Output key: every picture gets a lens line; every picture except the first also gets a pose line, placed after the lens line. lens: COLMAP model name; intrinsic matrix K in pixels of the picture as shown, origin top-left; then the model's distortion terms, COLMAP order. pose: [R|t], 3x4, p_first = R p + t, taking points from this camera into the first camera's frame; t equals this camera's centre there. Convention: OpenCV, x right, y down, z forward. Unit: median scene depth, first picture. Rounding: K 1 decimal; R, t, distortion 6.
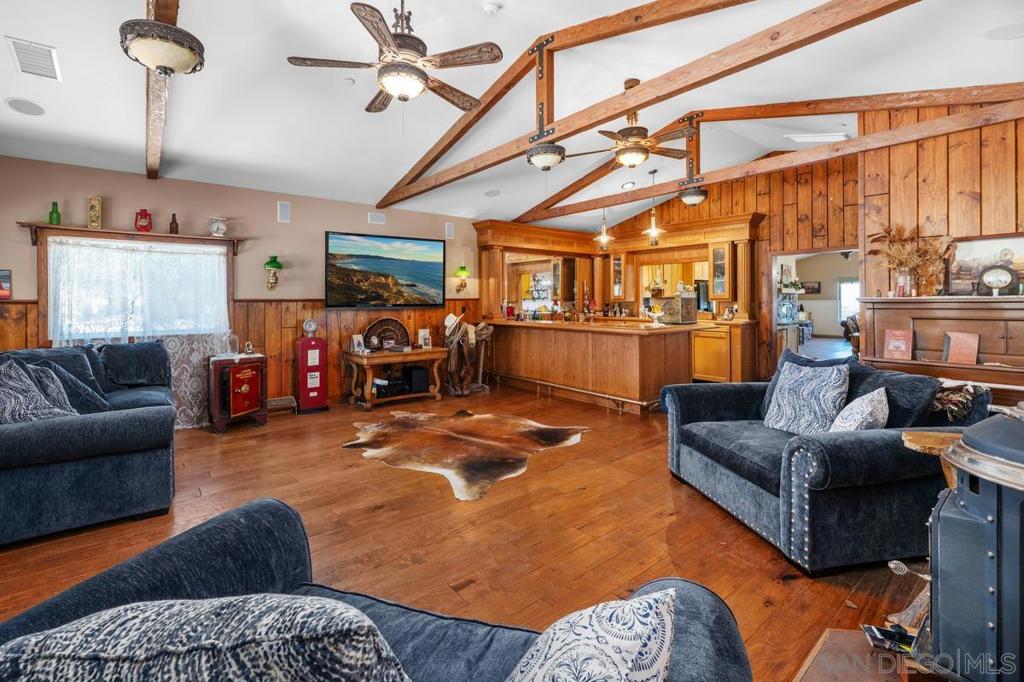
lens RADIAL K [[444.8, 0, 497.2], [0, 444.8, 301.9], [0, 0, 1]] dist [0.000114, -0.000019]
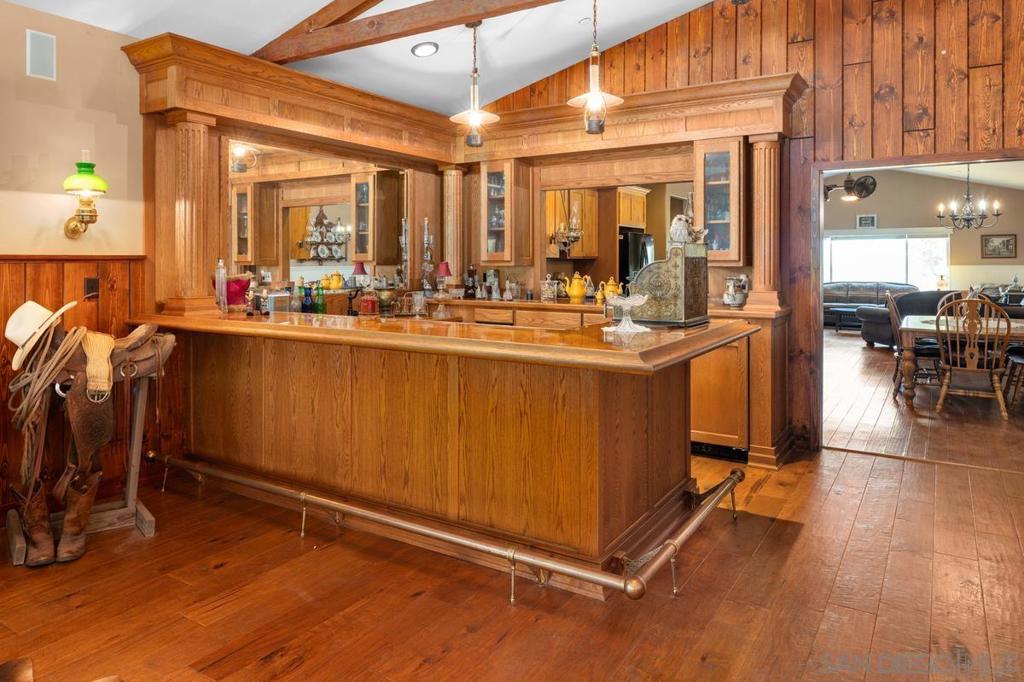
lens RADIAL K [[675.7, 0, 502.7], [0, 675.7, 268.0], [0, 0, 1]] dist [0.002829, 0.001839]
pose [[0.946121, 0.003174, 0.323797, 0.058811], [-0.004152, 0.999989, 0.002329, -0.000560], [-0.323785, -0.003548, 0.946124, 0.388645]]
